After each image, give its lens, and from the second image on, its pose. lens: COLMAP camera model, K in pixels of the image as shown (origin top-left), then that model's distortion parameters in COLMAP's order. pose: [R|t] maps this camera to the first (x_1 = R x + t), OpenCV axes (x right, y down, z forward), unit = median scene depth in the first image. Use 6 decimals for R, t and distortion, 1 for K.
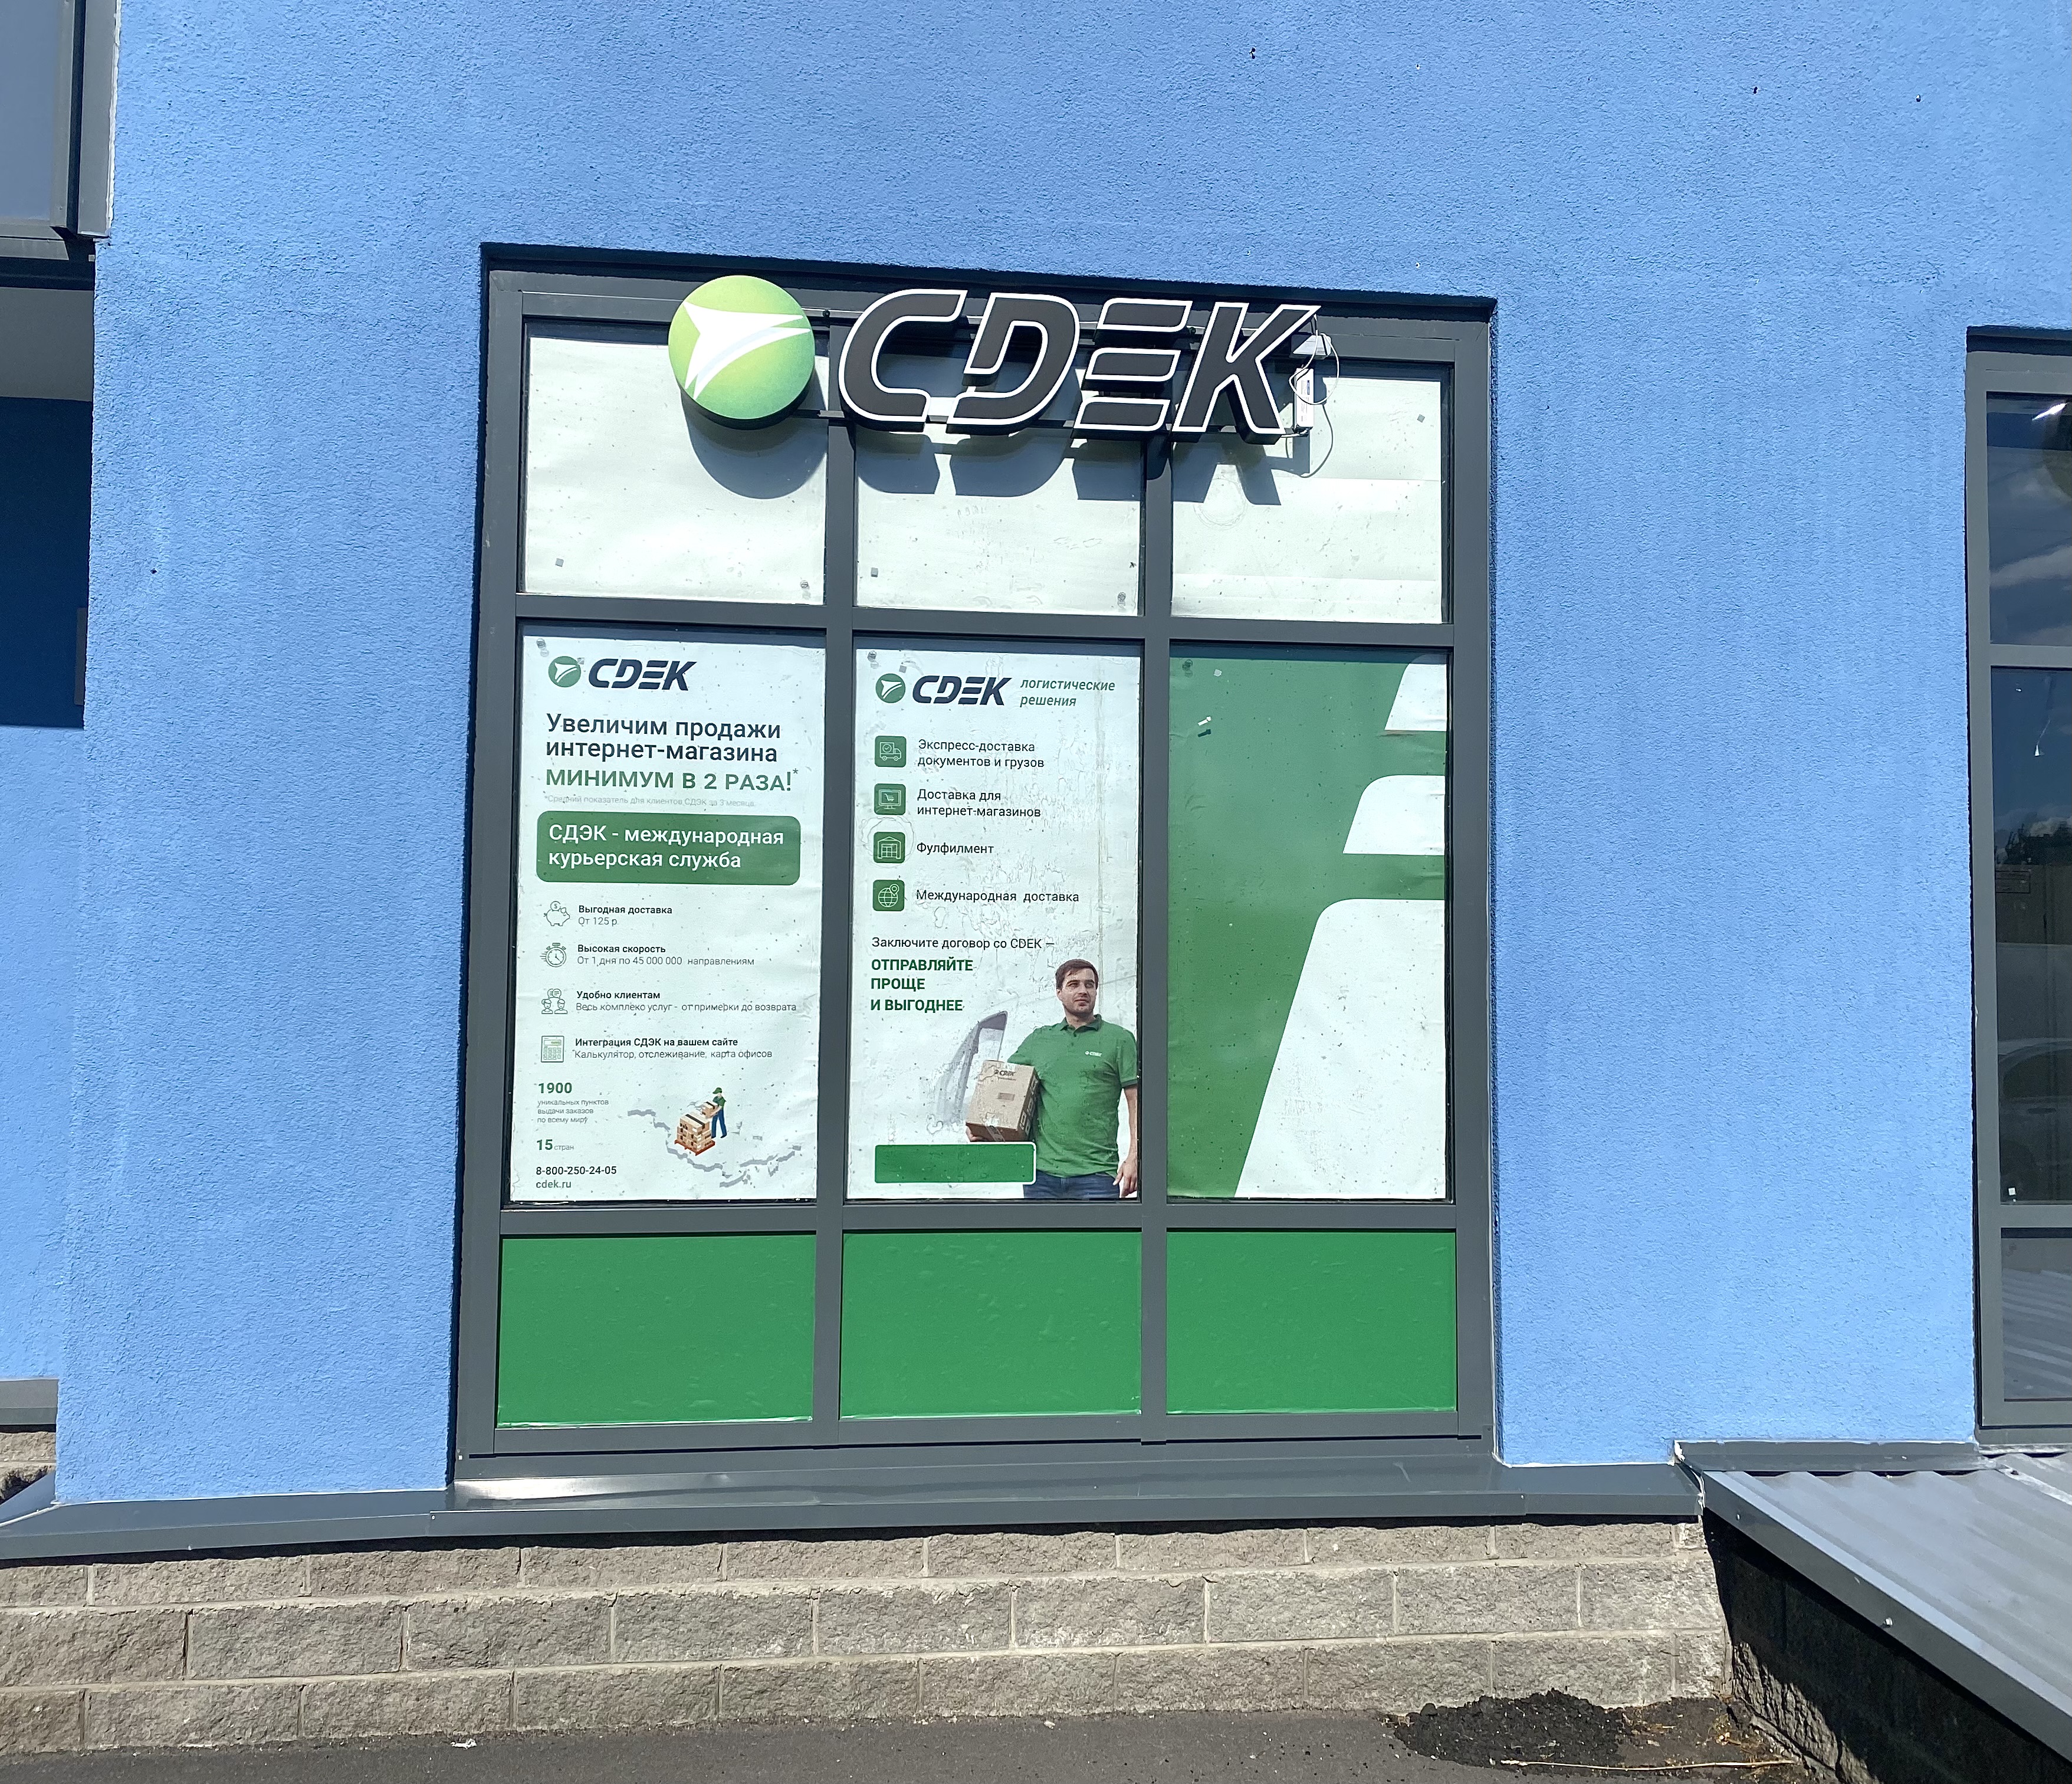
lens RADIAL K [[1750.7, 0, 1033.9], [0, 1750.7, 847.3], [0, 0, 1]] dist [0.005497, -0.011564]
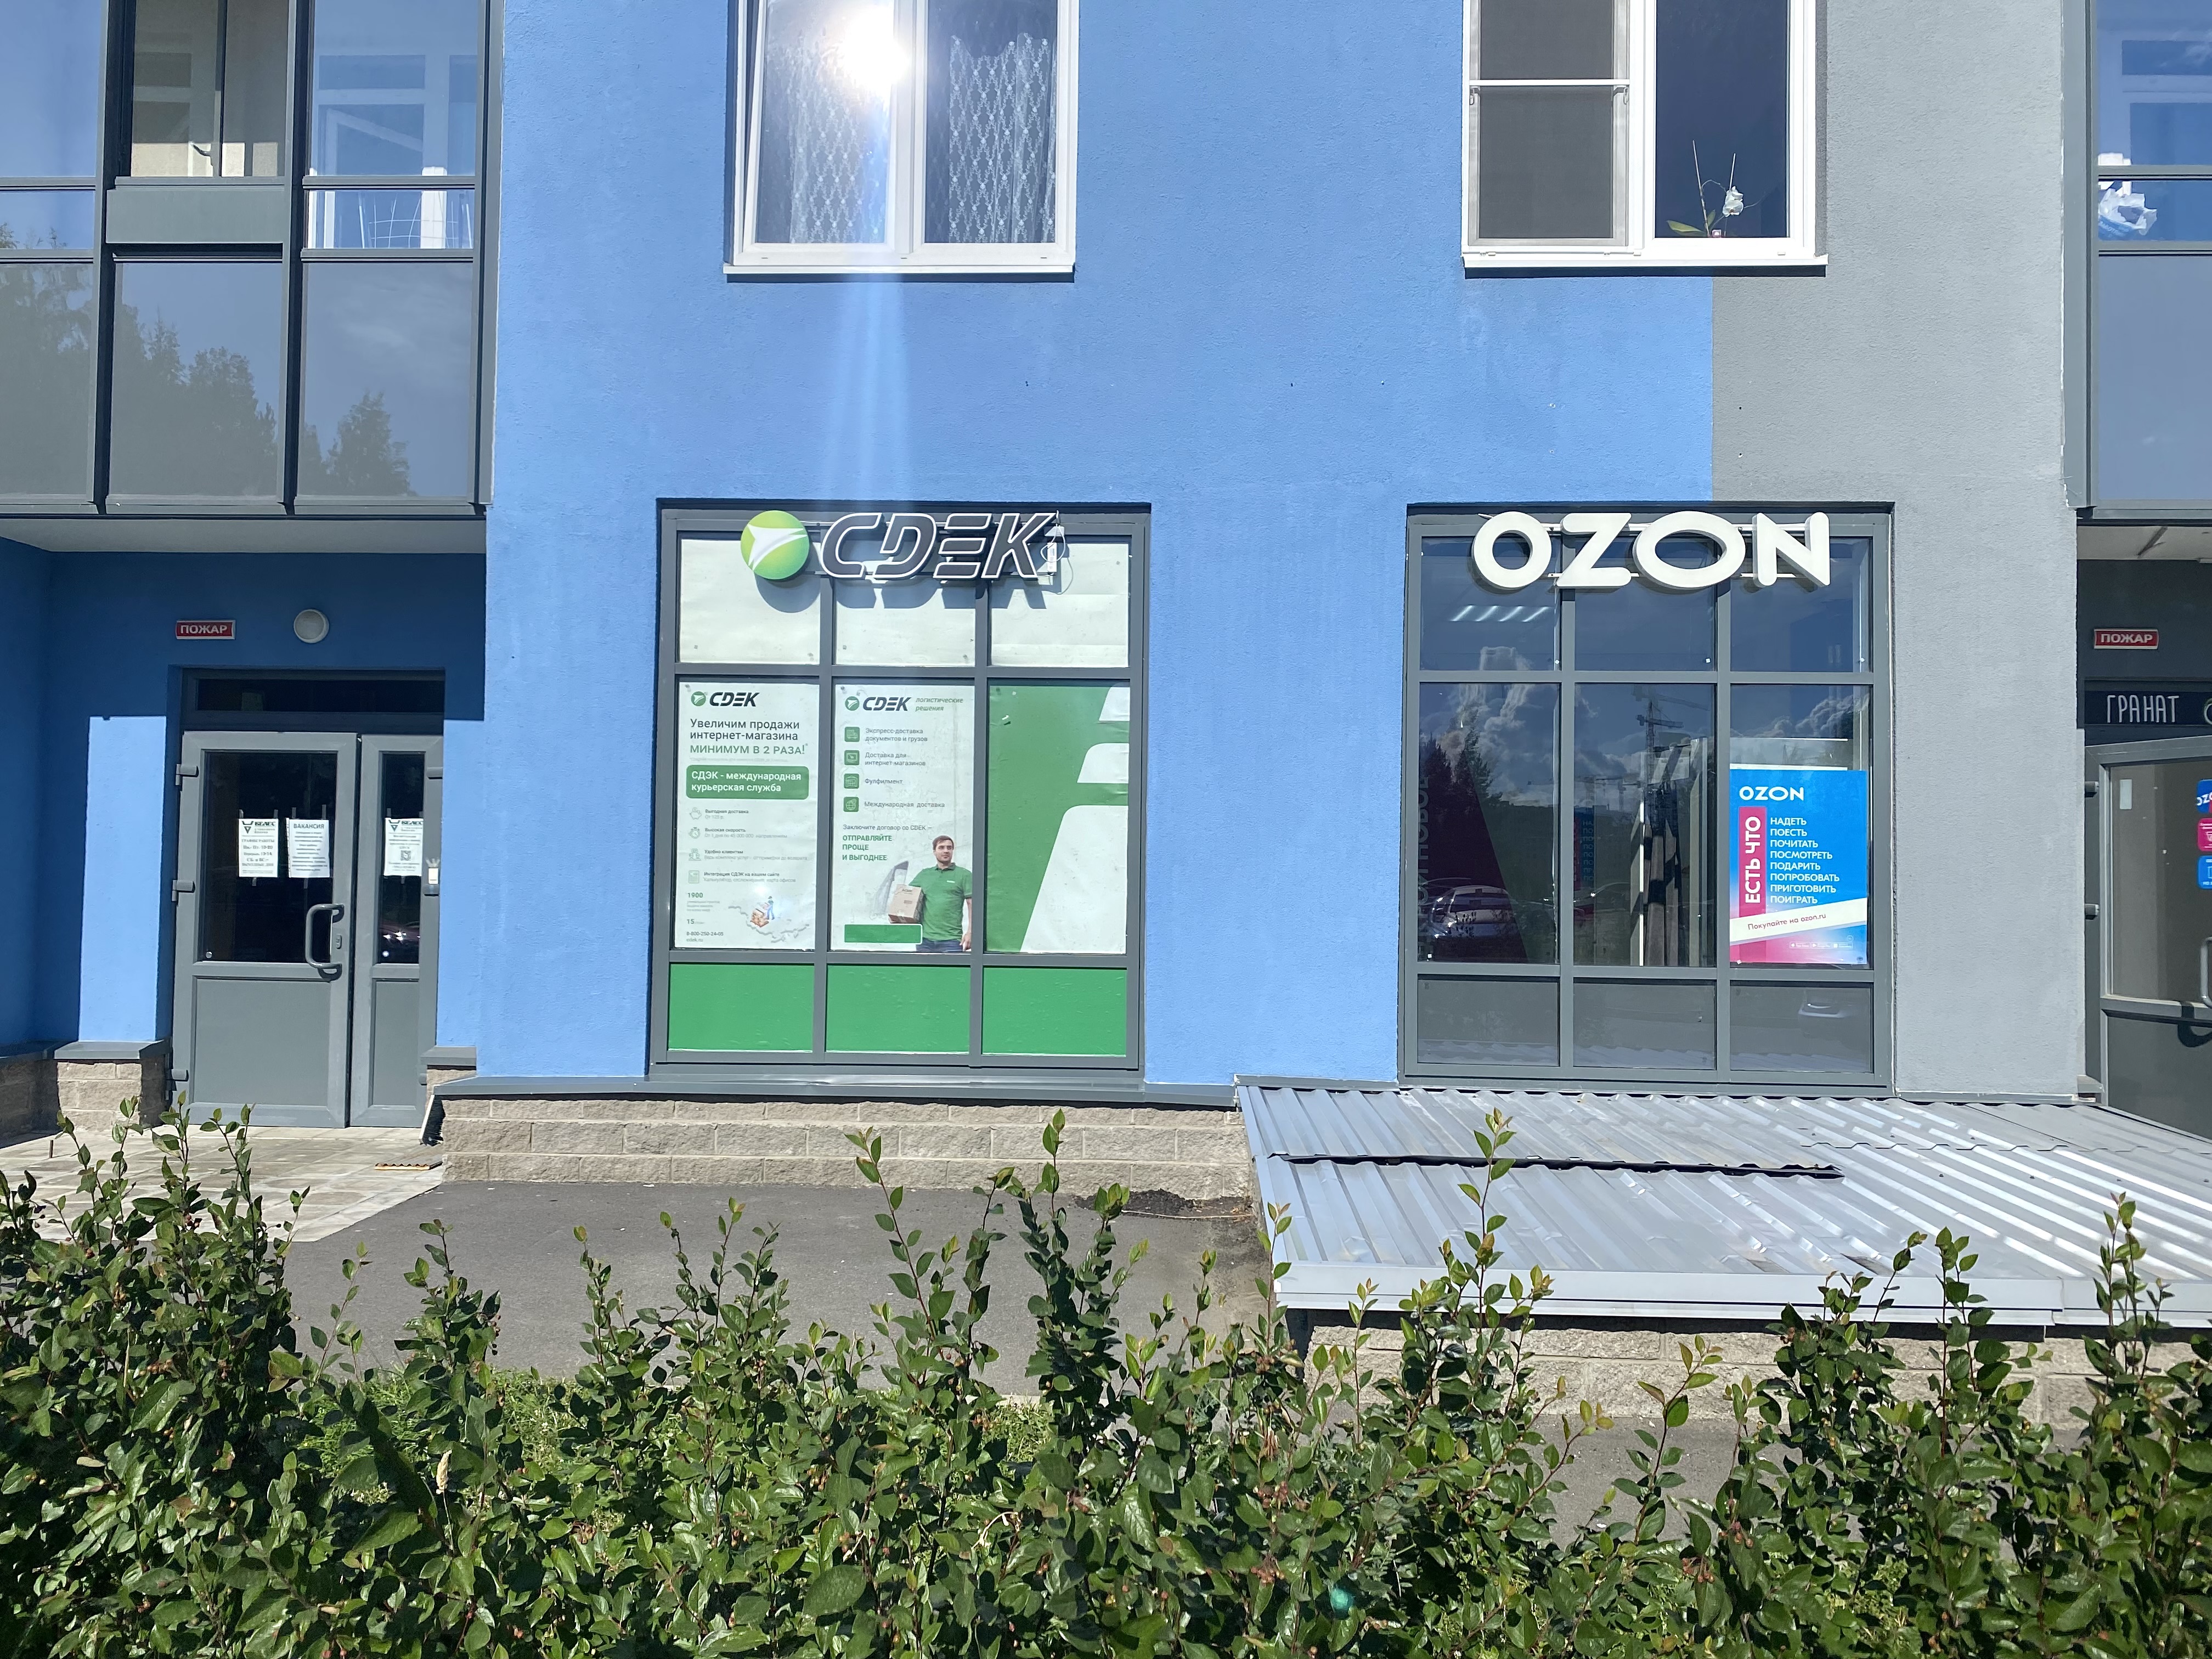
lens RADIAL K [[1648.2, 0, 1106.0], [0, 1648.2, 829.5], [0, 0, 1]] dist [0.056539, -0.183945]
pose [[0.989546, -0.003424, -0.144179, 0.498734], [0.005679, 0.999868, 0.015232, 0.029293], [0.144108, -0.015892, 0.989434, -0.891473]]
